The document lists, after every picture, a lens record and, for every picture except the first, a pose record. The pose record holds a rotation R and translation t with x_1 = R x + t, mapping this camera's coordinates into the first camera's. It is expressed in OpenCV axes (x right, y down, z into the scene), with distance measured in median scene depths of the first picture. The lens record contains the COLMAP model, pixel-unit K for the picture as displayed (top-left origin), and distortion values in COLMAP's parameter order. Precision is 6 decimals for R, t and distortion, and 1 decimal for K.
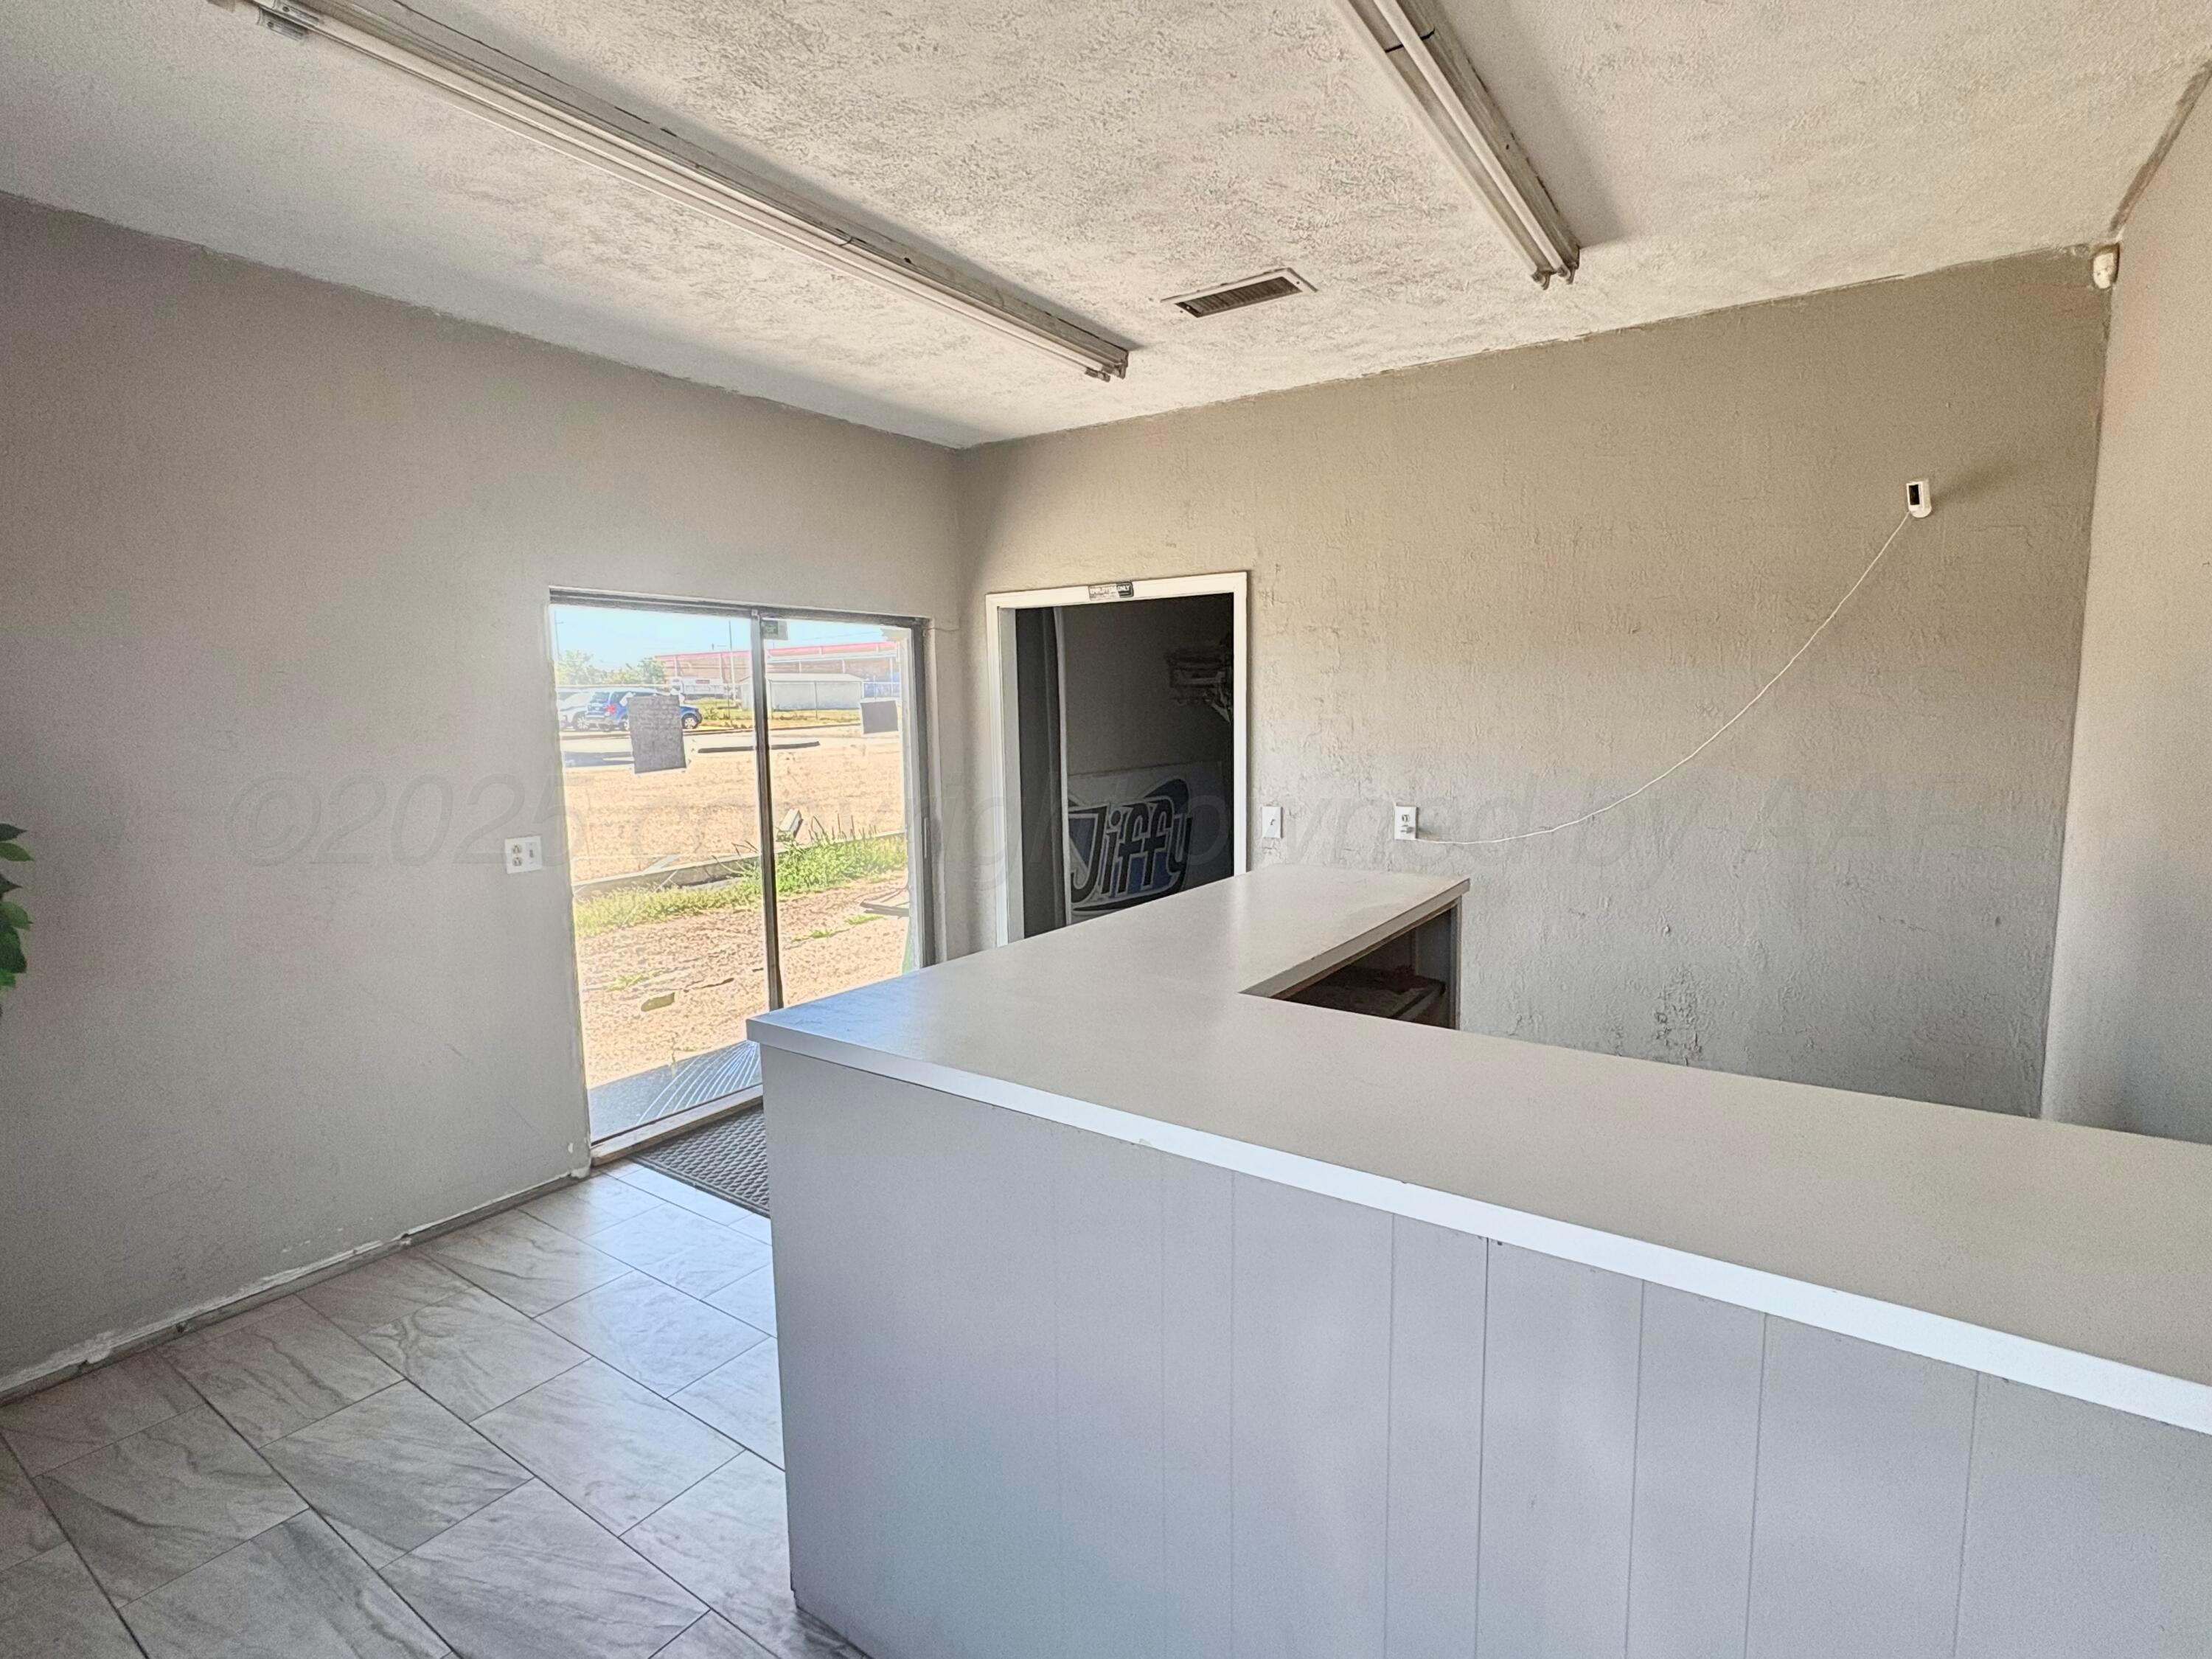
lens RADIAL K [[1080.5, 0, 1106.0], [0, 1080.5, 829.5], [0, 0, 1]] dist [0.003914, 0.001280]
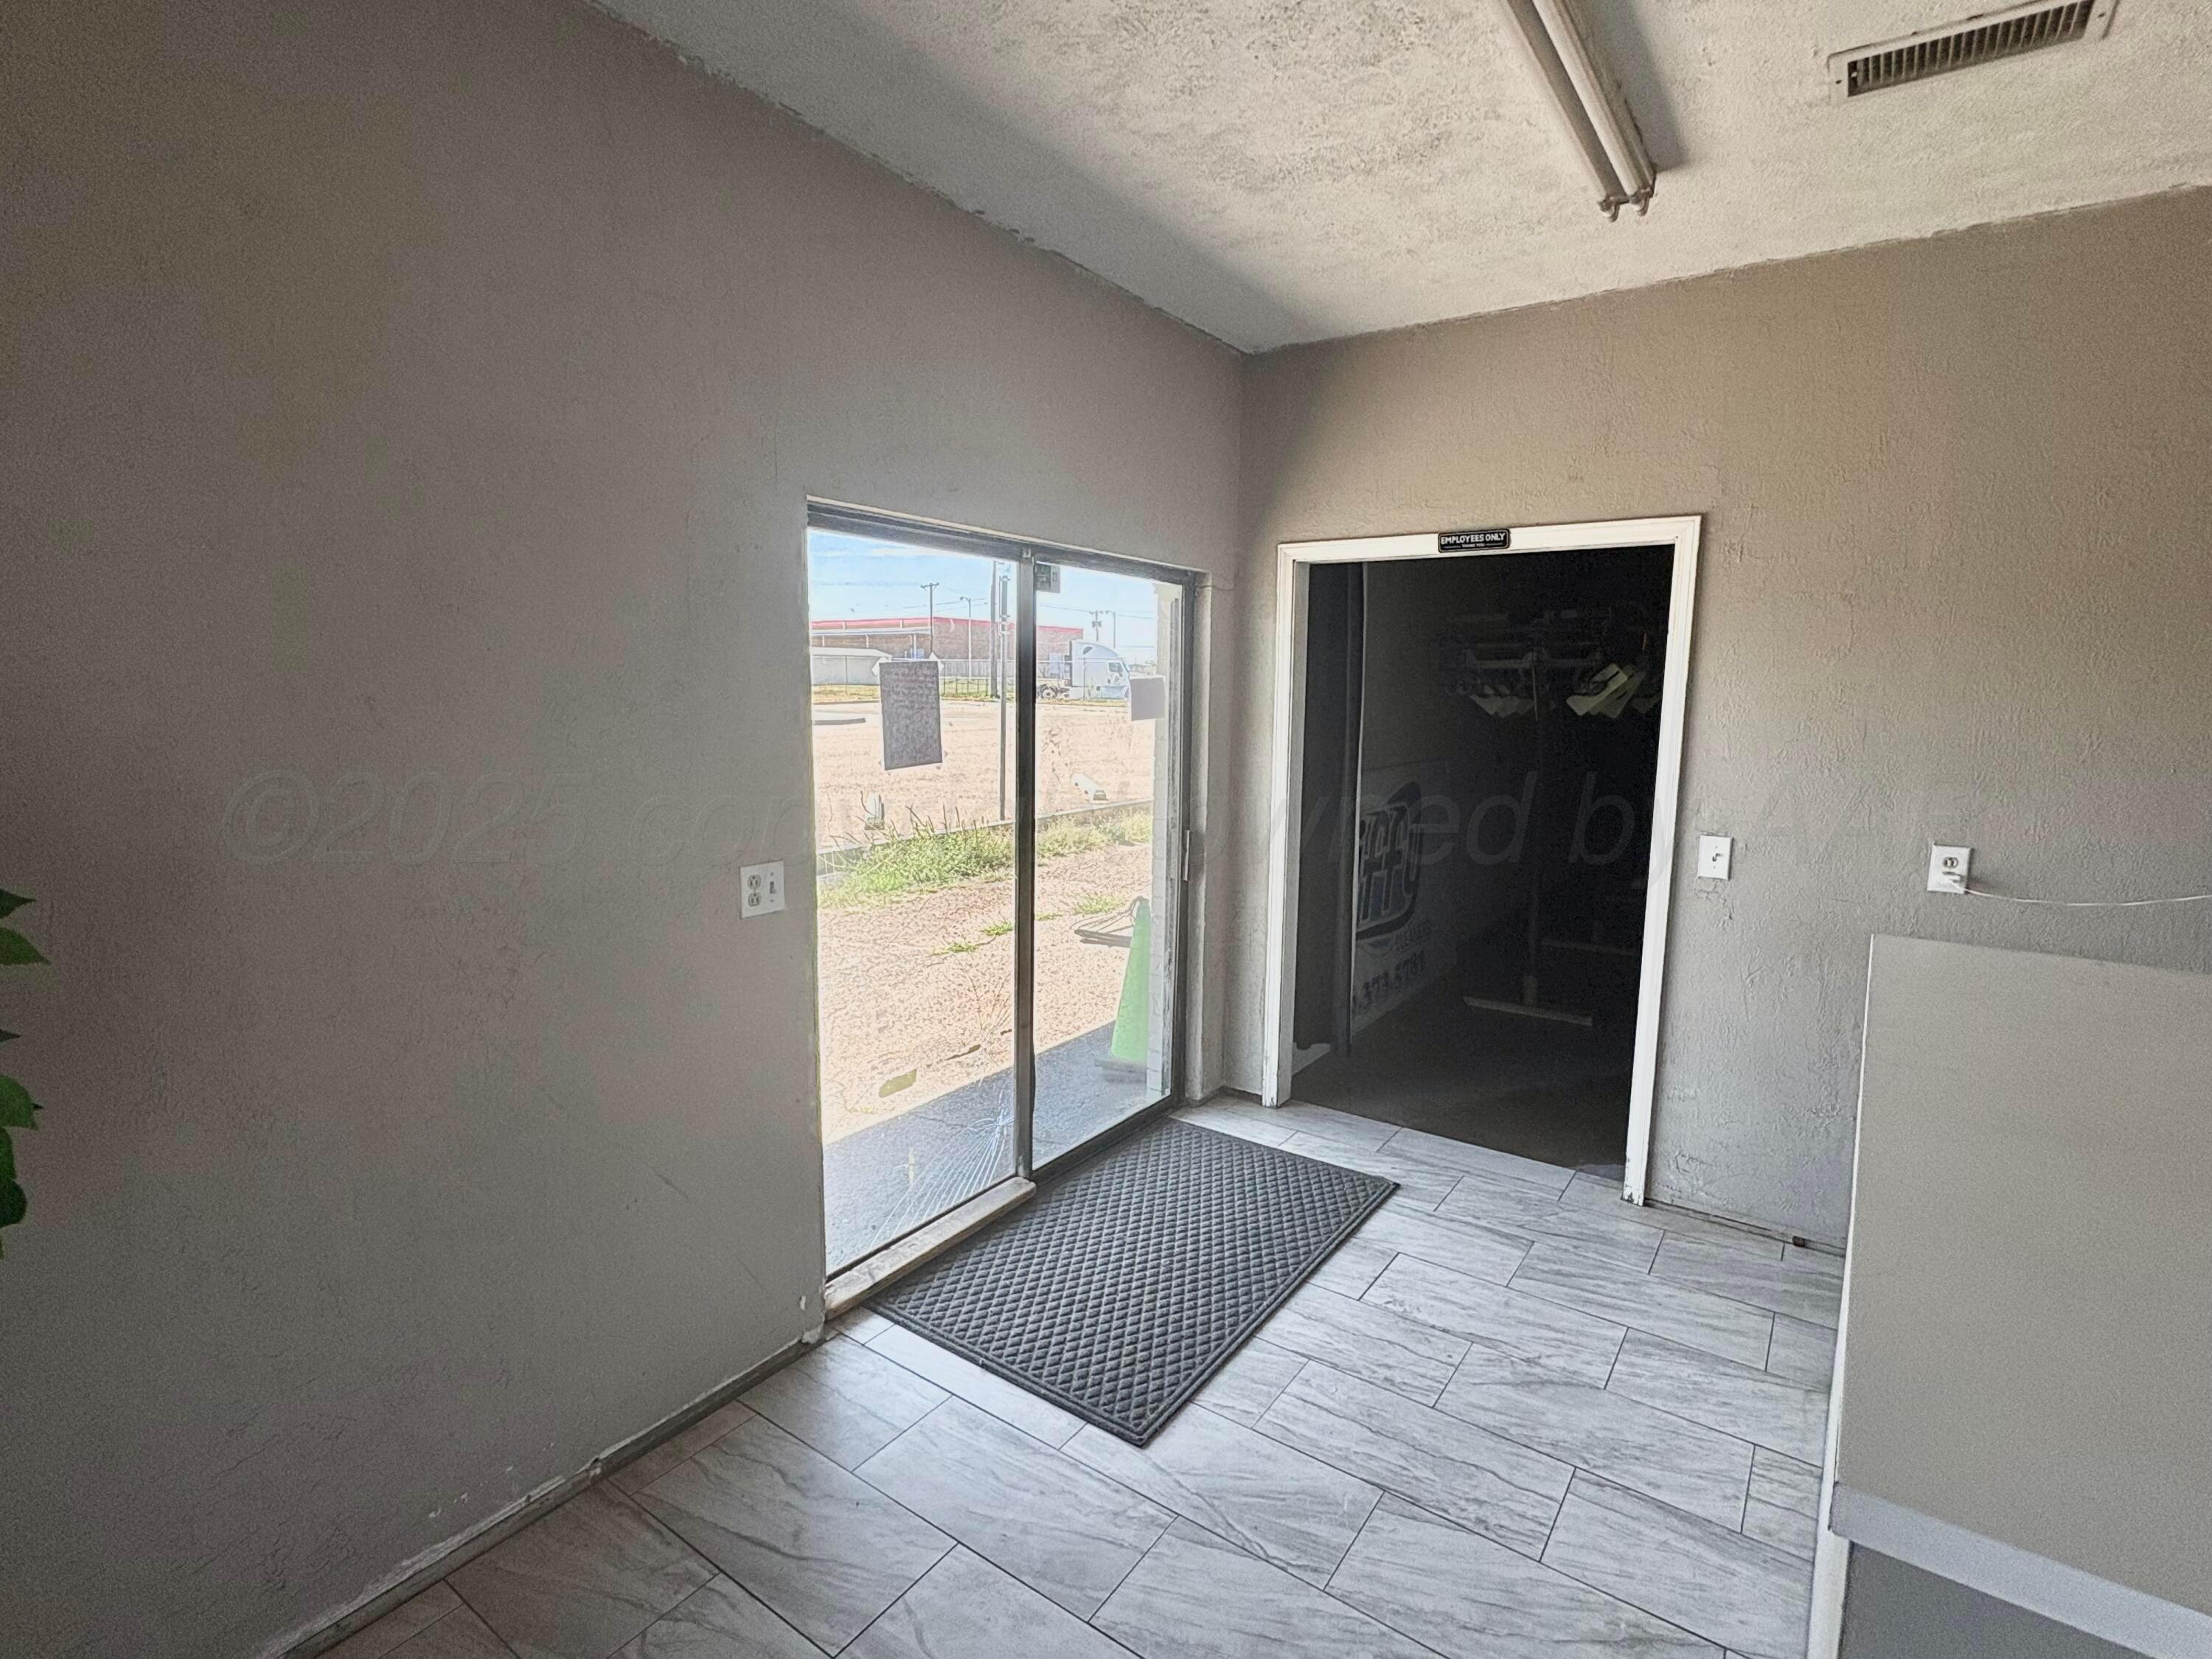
lens RADIAL K [[1073.7, 0, 1106.0], [0, 1073.7, 829.5], [0, 0, 1]] dist [0.004148, -0.000599]
pose [[0.999539, 0.029548, -0.007022, -0.261018], [-0.029428, 0.999430, 0.016567, -0.026220], [0.007508, -0.016353, 0.999838, 0.266339]]
